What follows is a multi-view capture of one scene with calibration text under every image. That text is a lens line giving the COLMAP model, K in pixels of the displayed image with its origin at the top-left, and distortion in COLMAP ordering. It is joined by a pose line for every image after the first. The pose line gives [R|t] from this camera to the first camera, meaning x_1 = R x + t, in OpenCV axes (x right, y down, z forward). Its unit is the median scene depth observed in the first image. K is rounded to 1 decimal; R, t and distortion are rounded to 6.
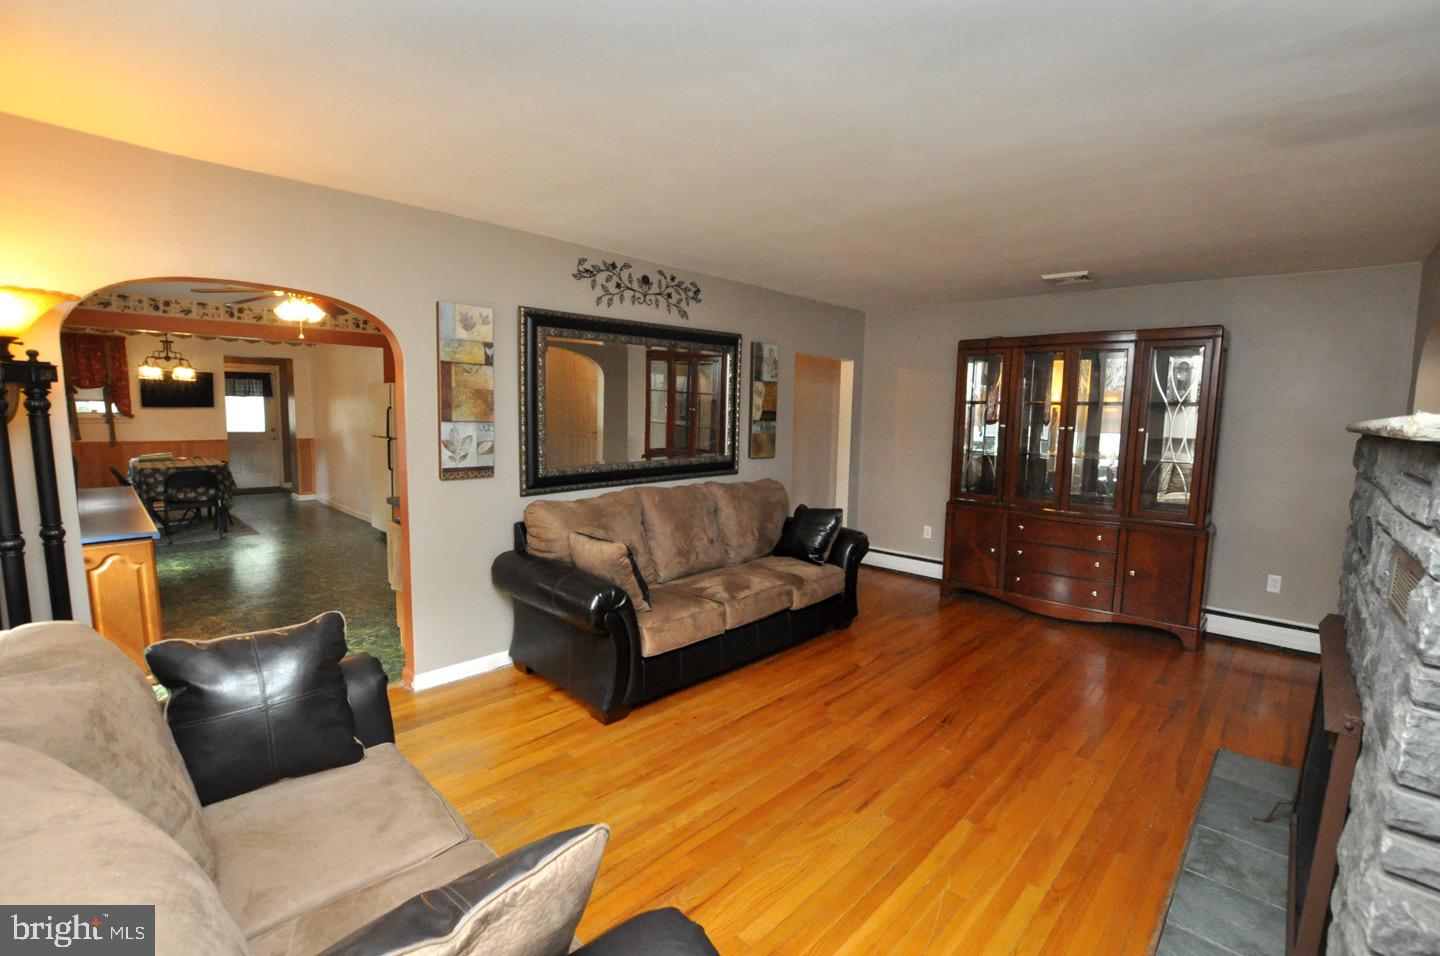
lens RADIAL K [[631.9, 0, 722.5], [0, 631.9, 482.8], [0, 0, 1]] dist [-0.032994, 0.002835]
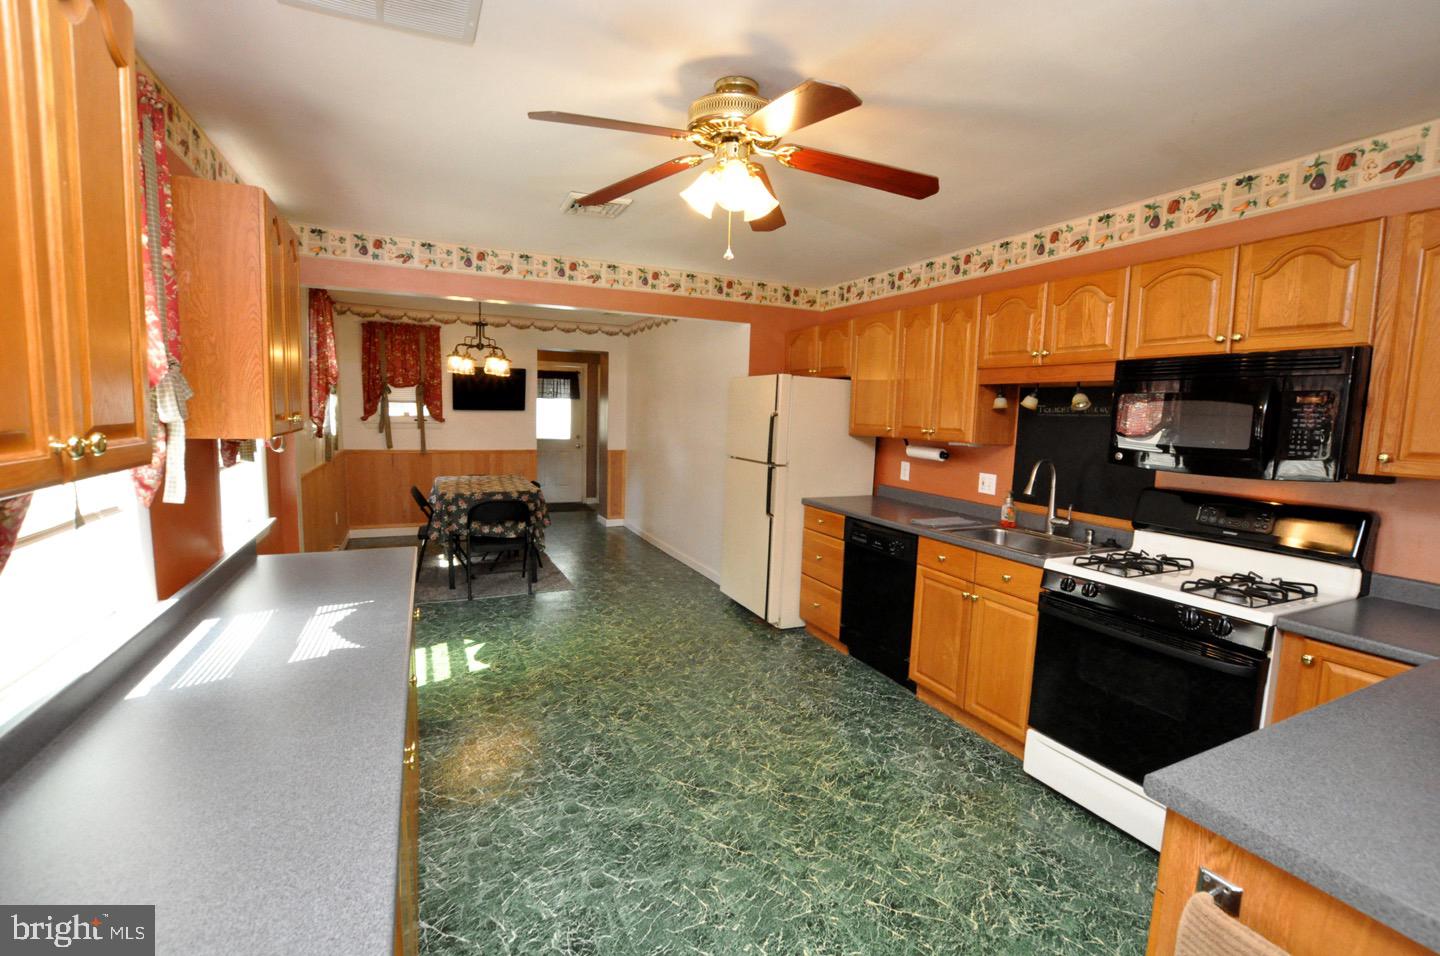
lens RADIAL K [[631.9, 0, 722.1], [0, 631.9, 481.8], [0, 0, 1]] dist [-0.032994, 0.002835]
pose [[0.933651, 0.045149, -0.355327, -0.299157], [-0.048828, 0.998806, -0.001390, -0.042536], [0.354840, 0.018648, 0.934741, 0.338841]]
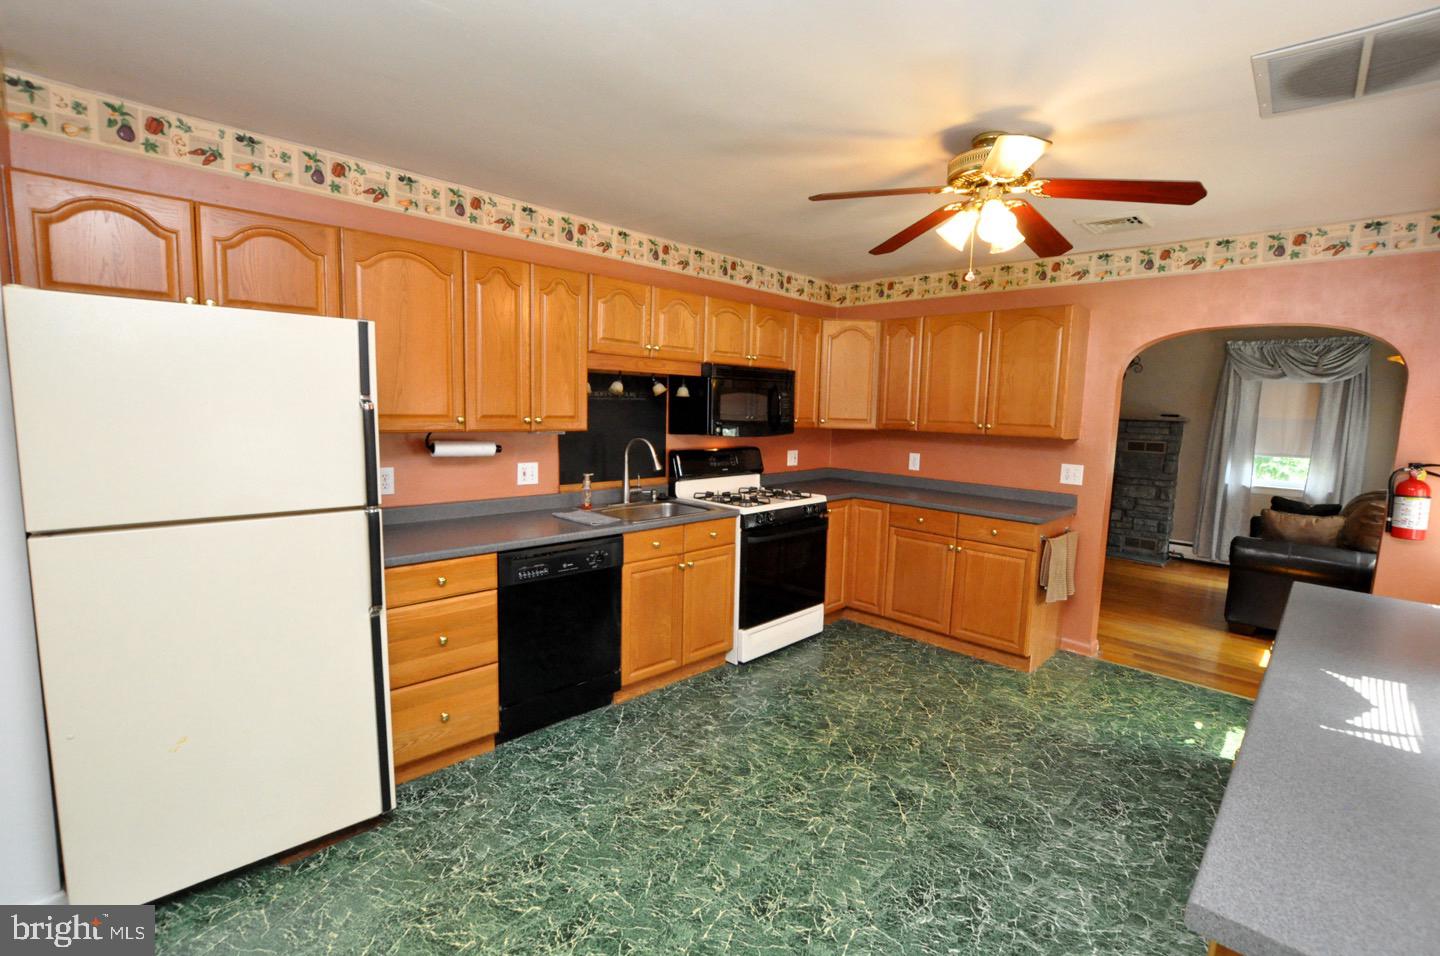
lens RADIAL K [[631.9, 0, 724.6], [0, 631.9, 481.9], [0, 0, 1]] dist [-0.032994, 0.002835]
pose [[0.016854, -0.138722, 0.990188, -0.699354], [0.084894, 0.986951, 0.136823, -0.092609], [-0.996247, 0.081755, 0.028411, 0.697892]]
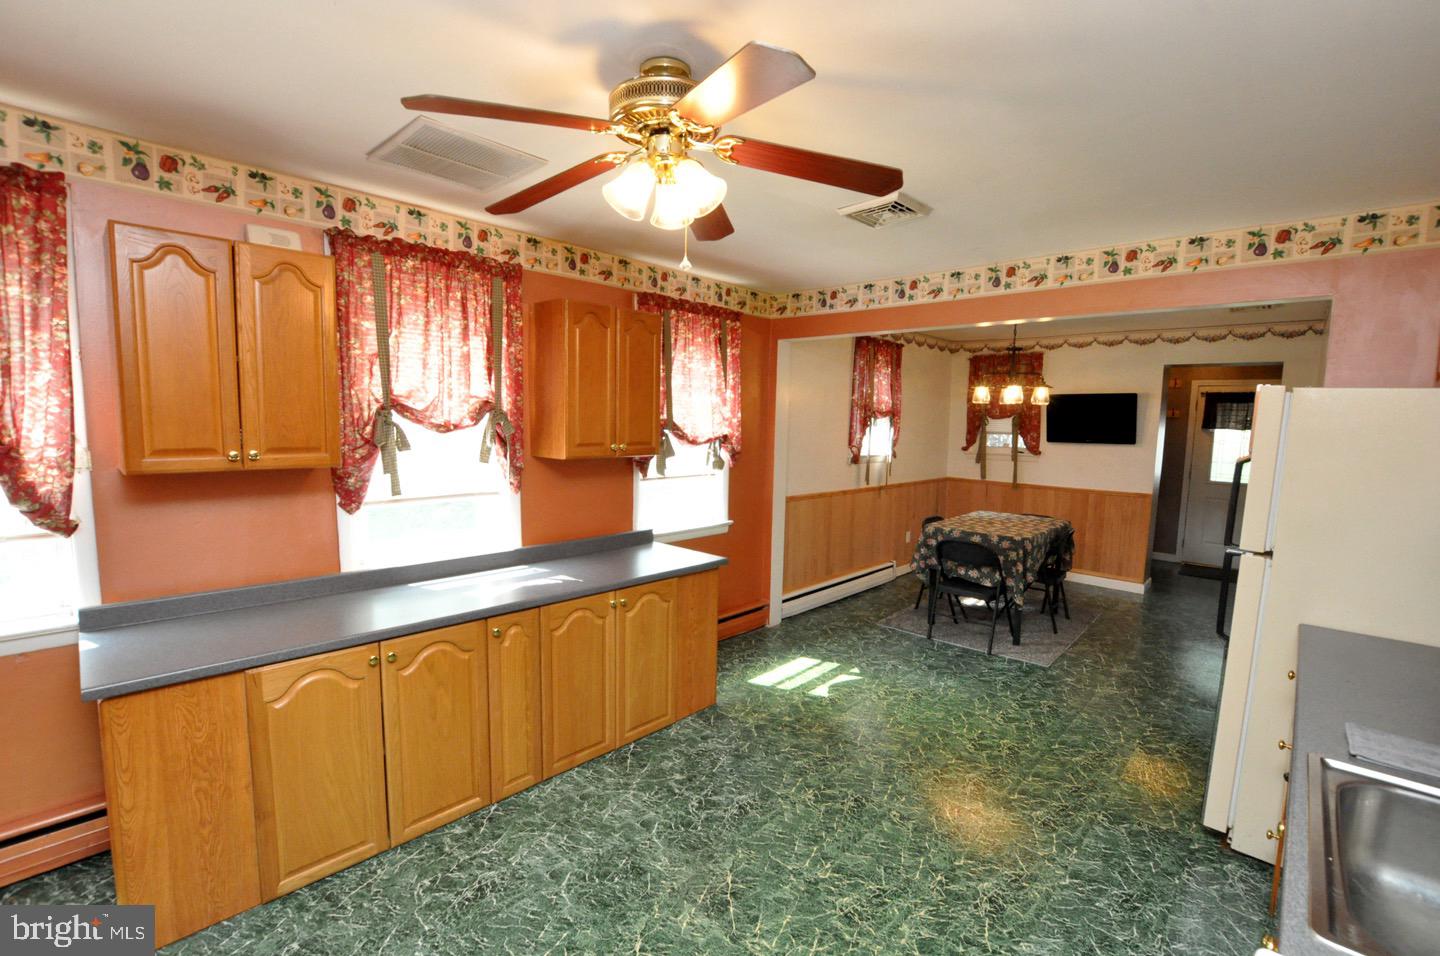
lens RADIAL K [[631.9, 0, 722.7], [0, 631.9, 483.1], [0, 0, 1]] dist [-0.032994, 0.002835]
pose [[0.014409, 0.078698, -0.996794, -0.166662], [-0.133355, 0.988143, 0.076088, -0.080079], [0.990964, 0.131831, 0.024733, 0.601939]]
